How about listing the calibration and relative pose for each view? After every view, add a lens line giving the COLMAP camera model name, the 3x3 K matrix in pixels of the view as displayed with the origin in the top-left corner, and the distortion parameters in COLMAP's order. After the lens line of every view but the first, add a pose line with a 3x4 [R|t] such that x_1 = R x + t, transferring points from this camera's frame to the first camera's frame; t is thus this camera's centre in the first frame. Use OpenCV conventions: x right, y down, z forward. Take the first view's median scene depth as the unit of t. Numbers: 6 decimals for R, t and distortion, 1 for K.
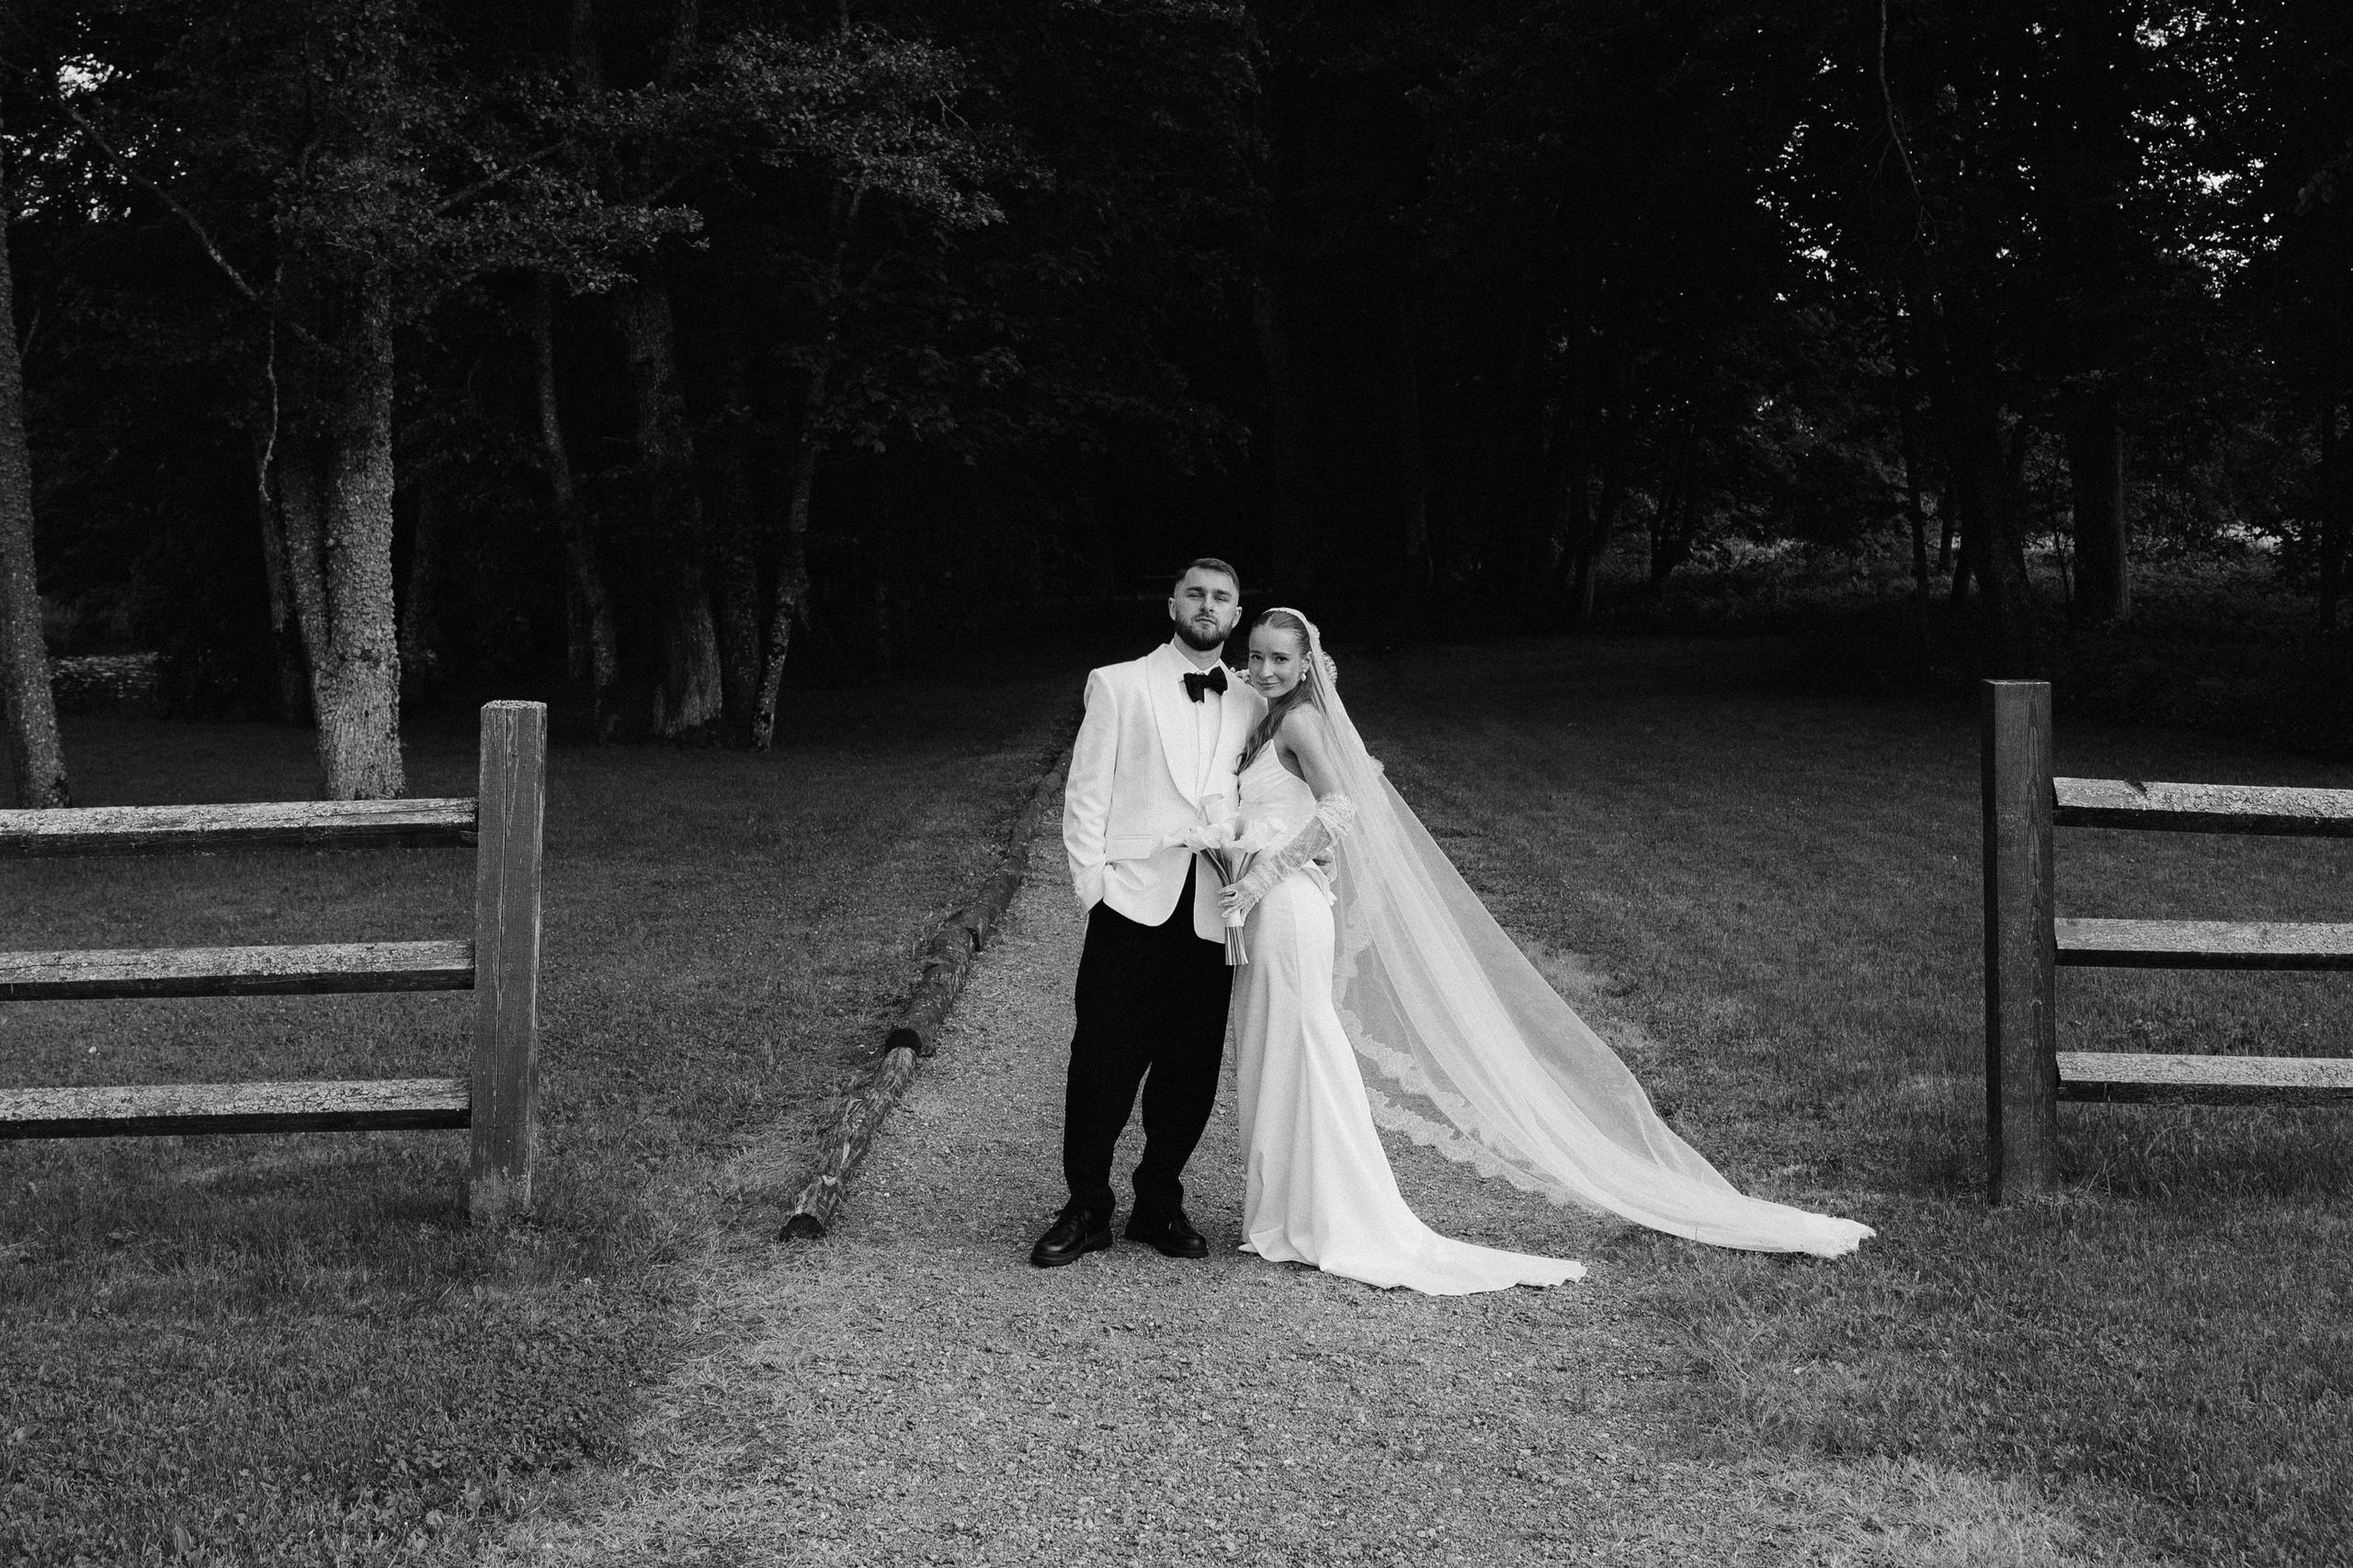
lens RADIAL K [[3304.6, 0, 1177.4], [0, 3304.6, 550.9], [0, 0, 1]] dist [-0.016601, 0.000000]
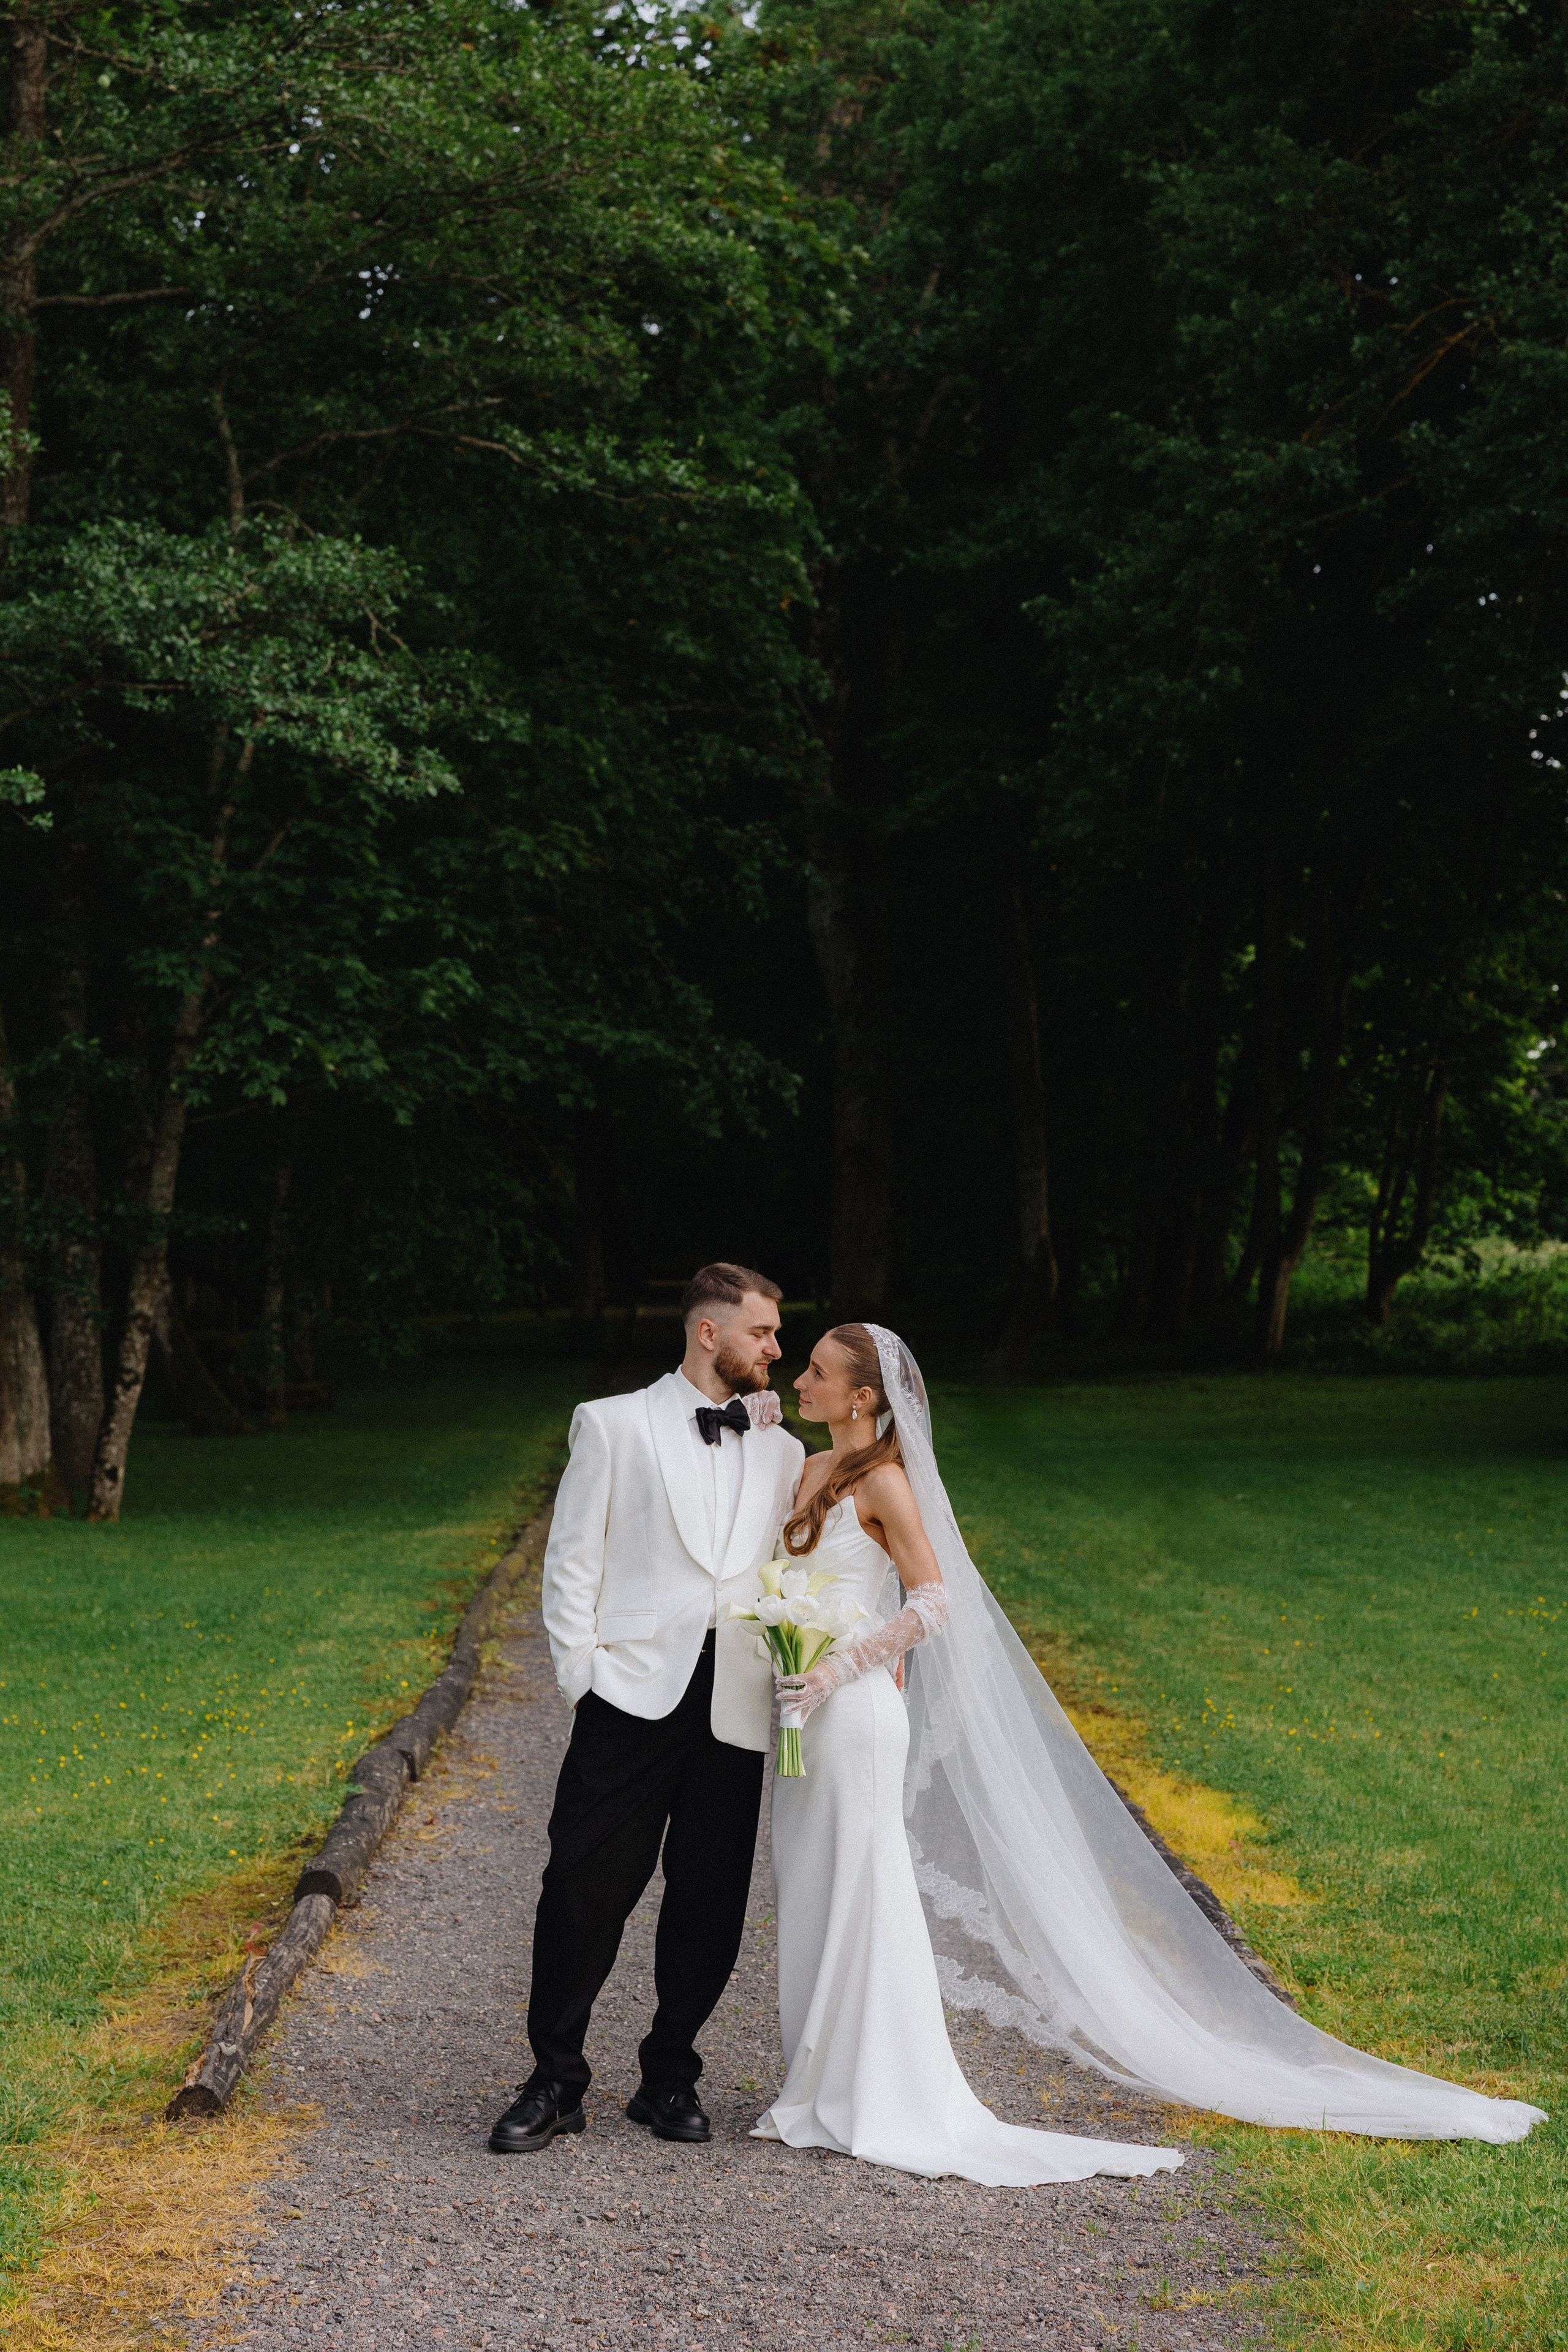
lens RADIAL K [[4970.2, 0, 784.1], [0, 4970.2, 1172.1], [0, 0, 1]] dist [0.027861, 0.000000]
pose [[0.999777, 0.012911, 0.016684, 0.001735], [-0.012663, 0.999809, -0.014892, -0.000343], [-0.016873, 0.014678, 0.999750, -0.084211]]
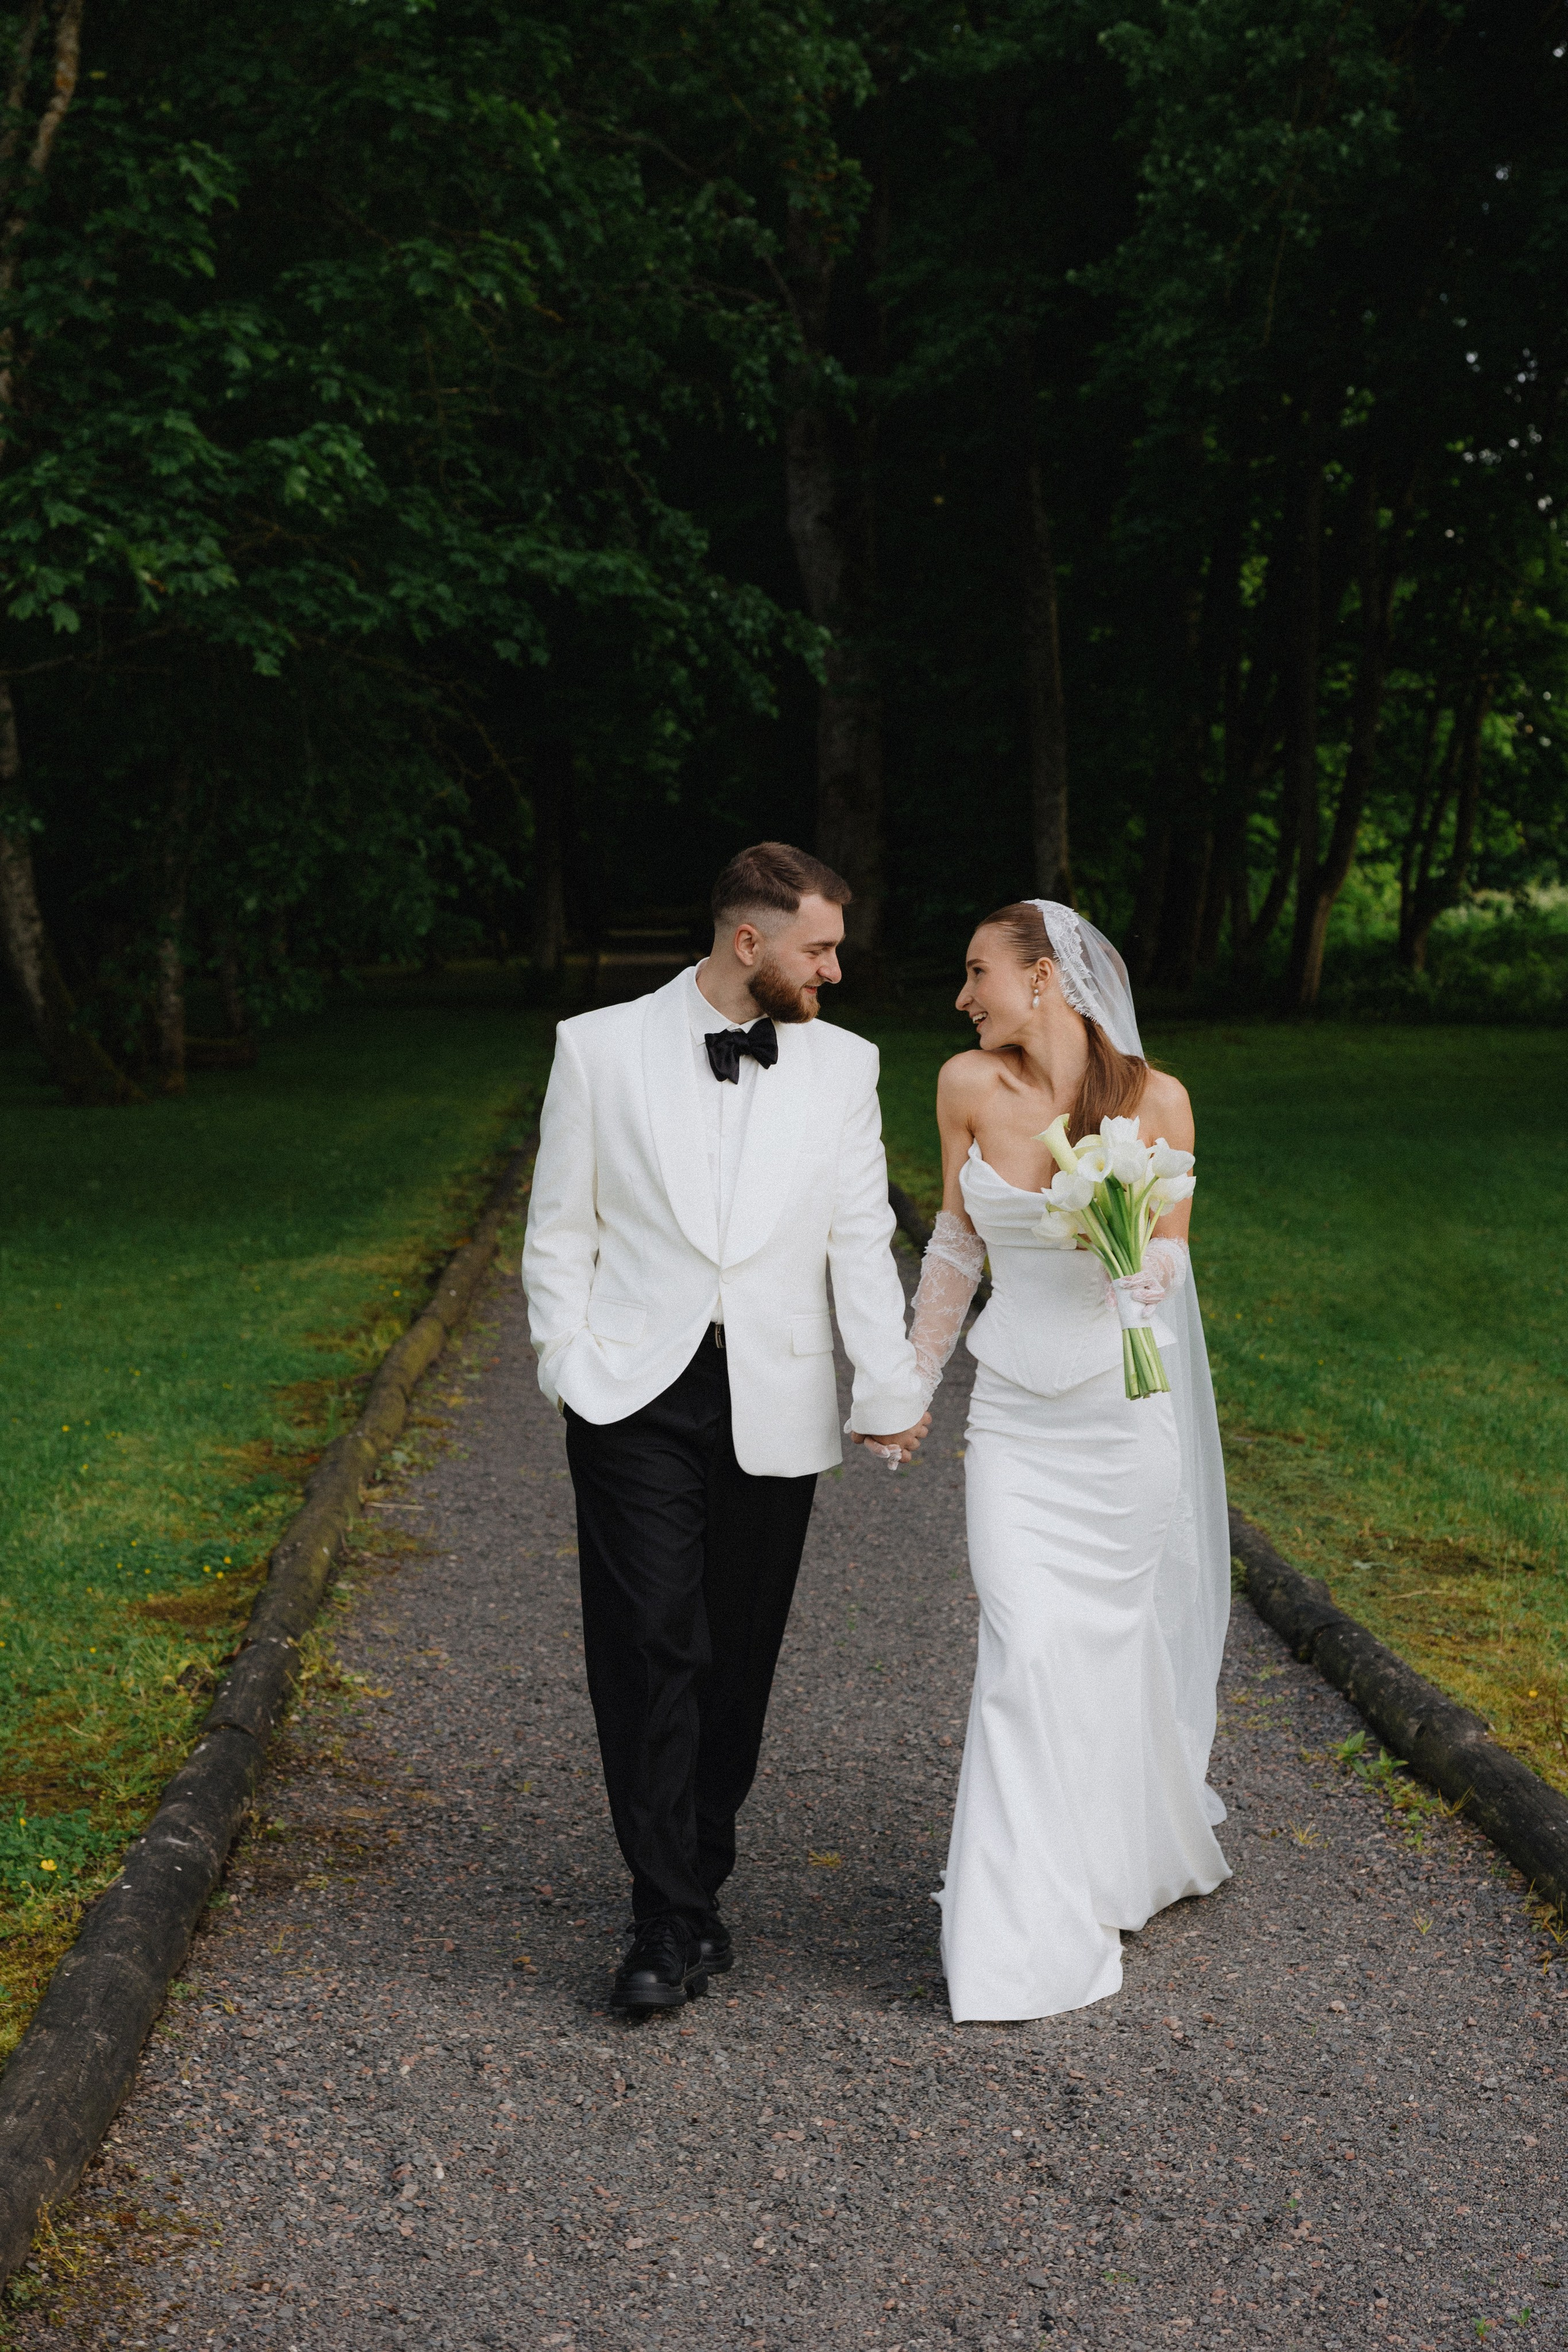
lens RADIAL K [[3236.3, 0, 860.3], [0, 3236.3, 1067.5], [0, 0, 1]] dist [0.008358, 0.000000]
pose [[0.997455, 0.007219, 0.070932, -0.009703], [-0.010234, 0.999055, 0.042240, 0.012675], [-0.070560, -0.042859, 0.996586, 0.559065]]
